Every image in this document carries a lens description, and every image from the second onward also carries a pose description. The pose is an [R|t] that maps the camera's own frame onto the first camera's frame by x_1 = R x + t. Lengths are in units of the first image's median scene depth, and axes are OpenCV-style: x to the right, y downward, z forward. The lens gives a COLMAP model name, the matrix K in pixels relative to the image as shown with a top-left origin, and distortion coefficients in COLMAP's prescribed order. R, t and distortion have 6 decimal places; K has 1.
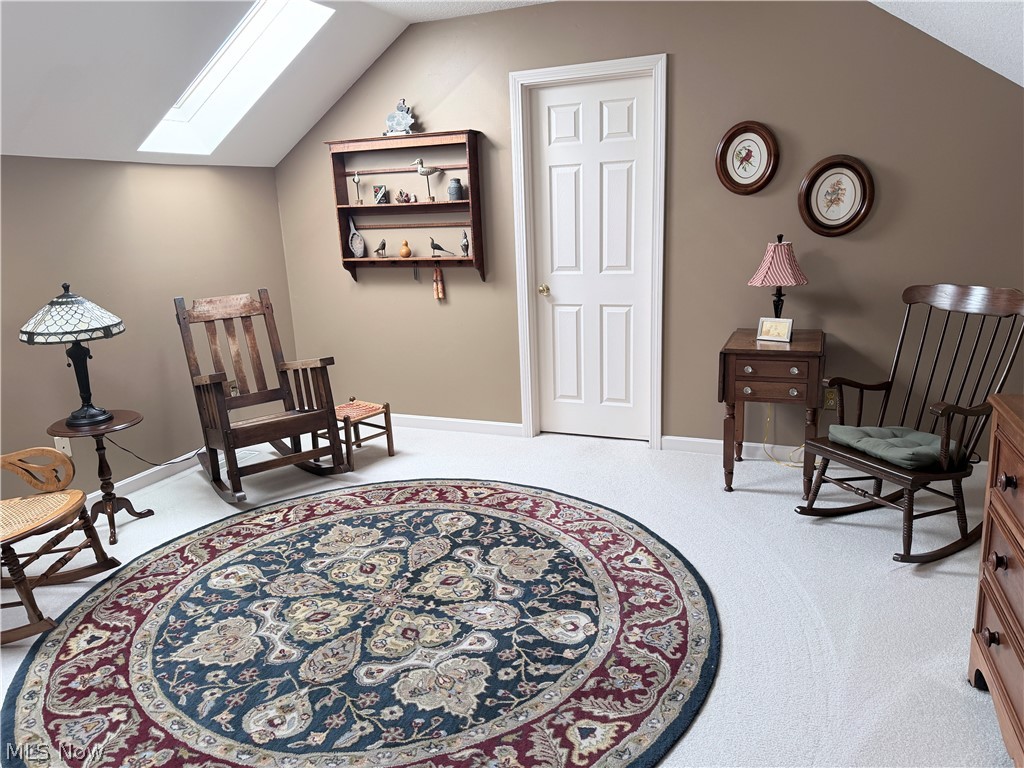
lens RADIAL K [[719.1, 0, 505.2], [0, 719.1, 381.7], [0, 0, 1]] dist [0.039766, -0.022446]
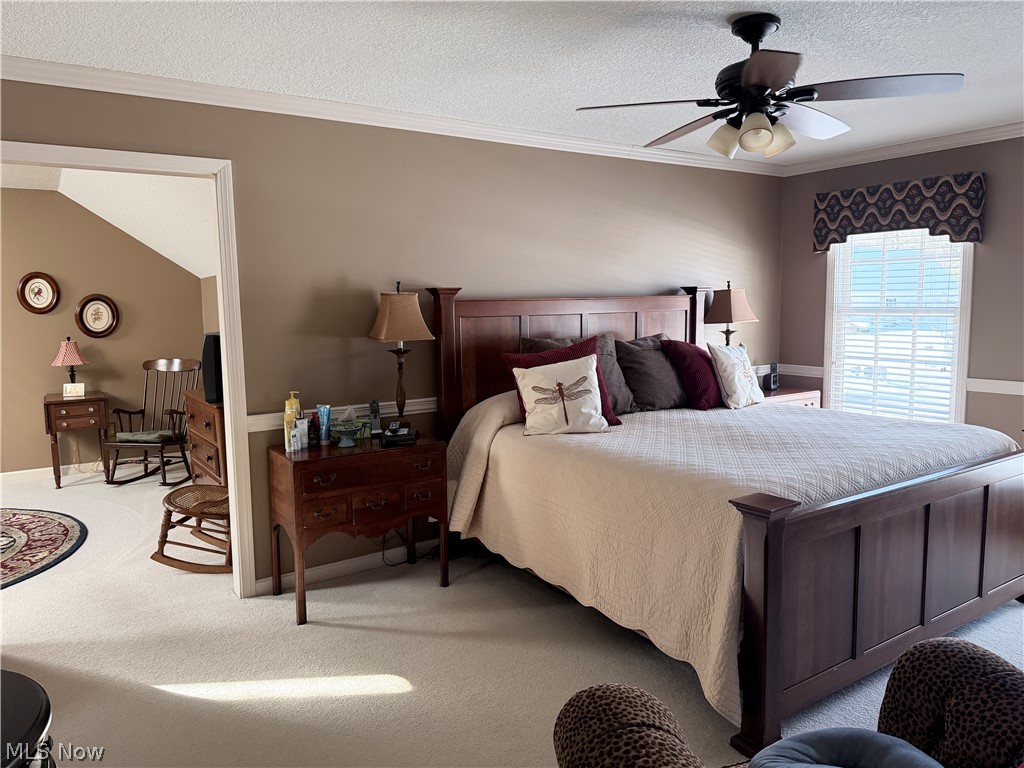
lens RADIAL K [[719.1, 0, 505.7], [0, 719.1, 387.4], [0, 0, 1]] dist [0.039766, -0.022446]
pose [[0.564308, -0.069494, 0.822634, -0.502370], [0.184638, 0.981834, -0.043714, 0.199504], [-0.804652, 0.176558, 0.566888, -0.869614]]
